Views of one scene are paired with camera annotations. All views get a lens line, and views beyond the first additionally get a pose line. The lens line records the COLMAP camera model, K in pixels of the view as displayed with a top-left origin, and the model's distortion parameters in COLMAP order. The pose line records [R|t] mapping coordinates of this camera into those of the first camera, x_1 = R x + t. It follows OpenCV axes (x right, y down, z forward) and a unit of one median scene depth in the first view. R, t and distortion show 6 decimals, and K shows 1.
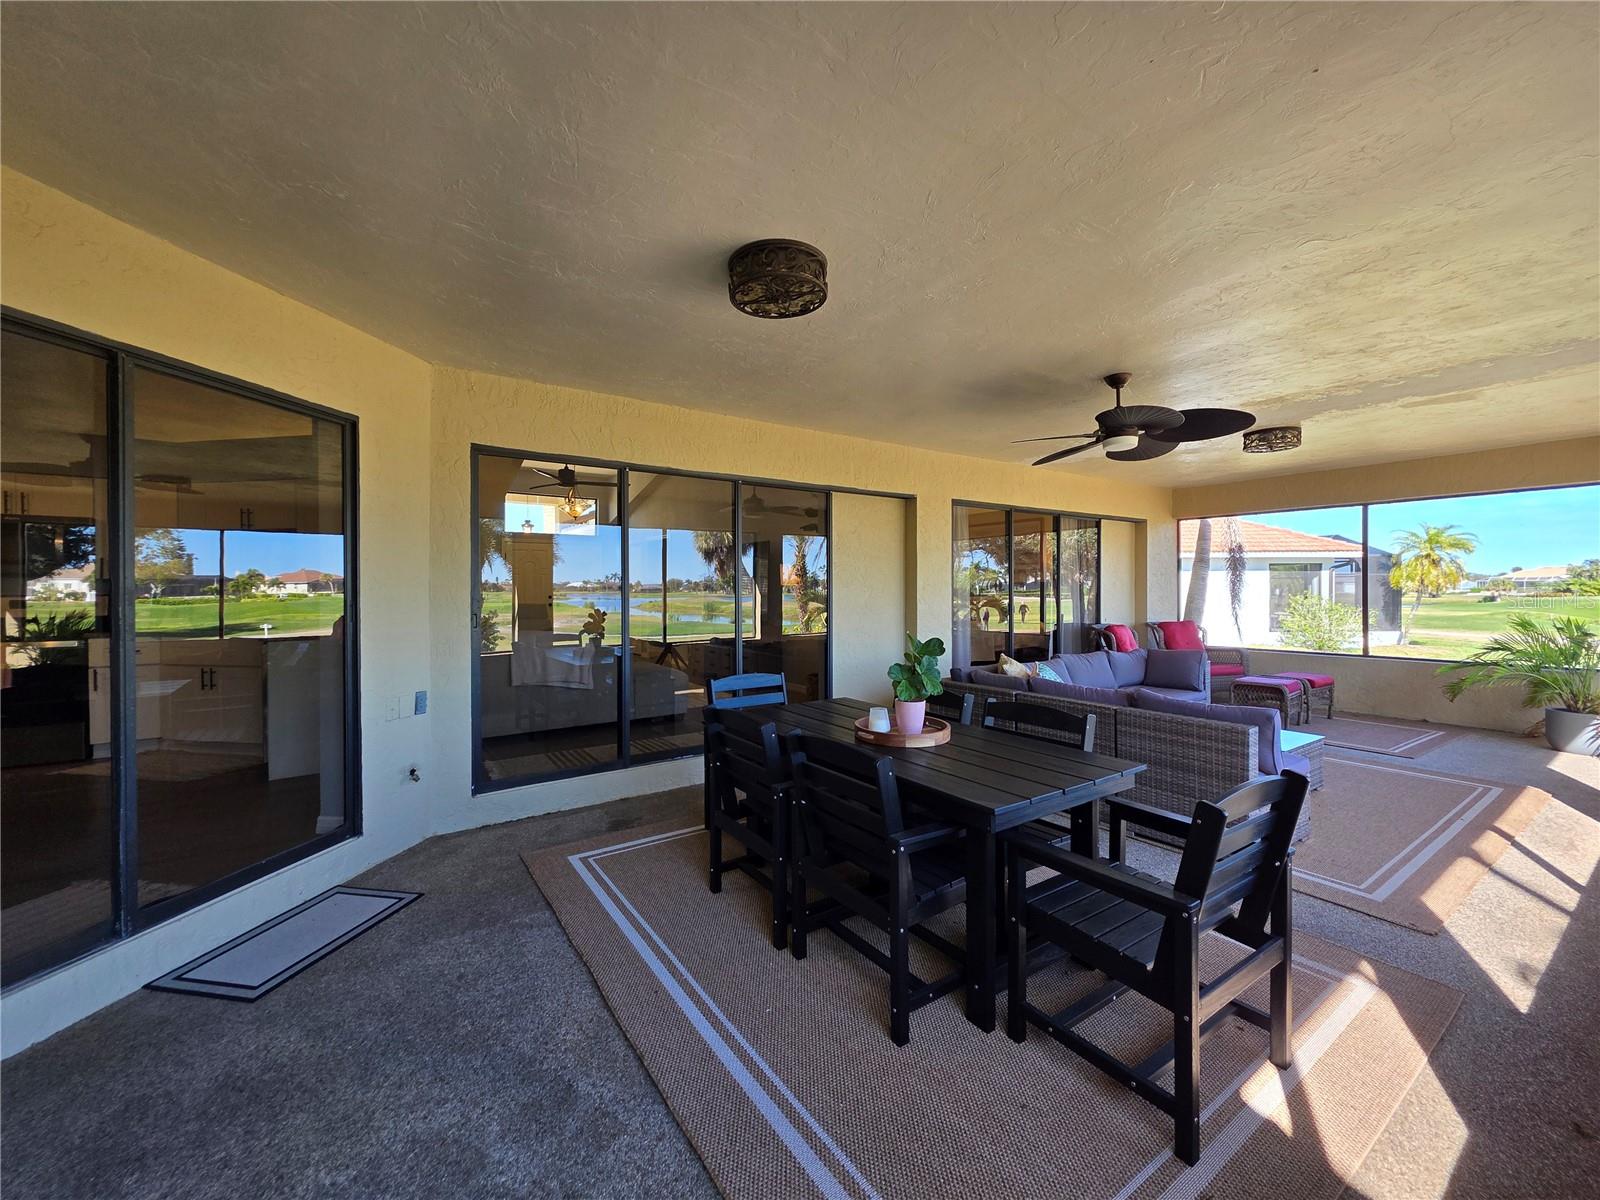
lens RADIAL K [[636.8, 0, 794.4], [0, 636.8, 593.5], [0, 0, 1]] dist [0.000572, 0.000283]
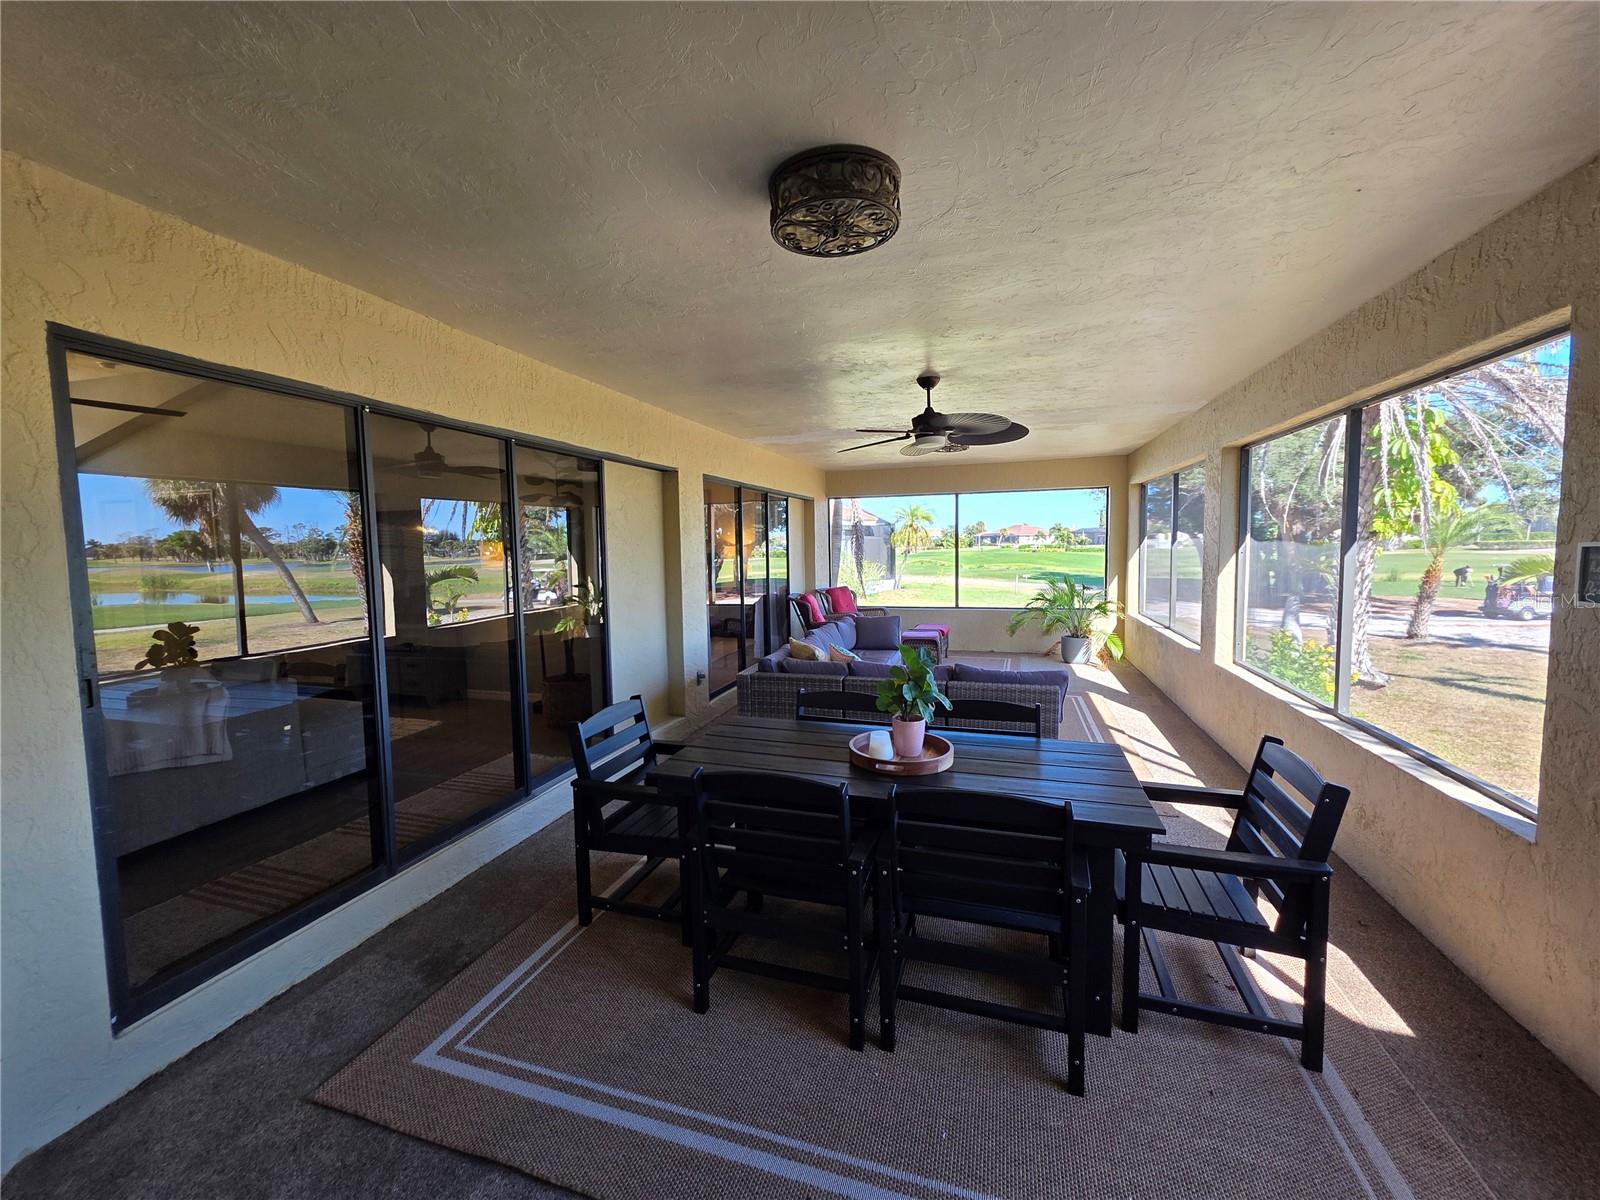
lens RADIAL K [[636.8, 0, 794.4], [0, 636.8, 593.5], [0, 0, 1]] dist [0.000572, 0.000283]
pose [[0.789263, -0.057296, 0.611377, -0.361705], [0.019224, 0.997455, 0.068660, -0.056636], [-0.613755, -0.042438, 0.788355, 0.276913]]
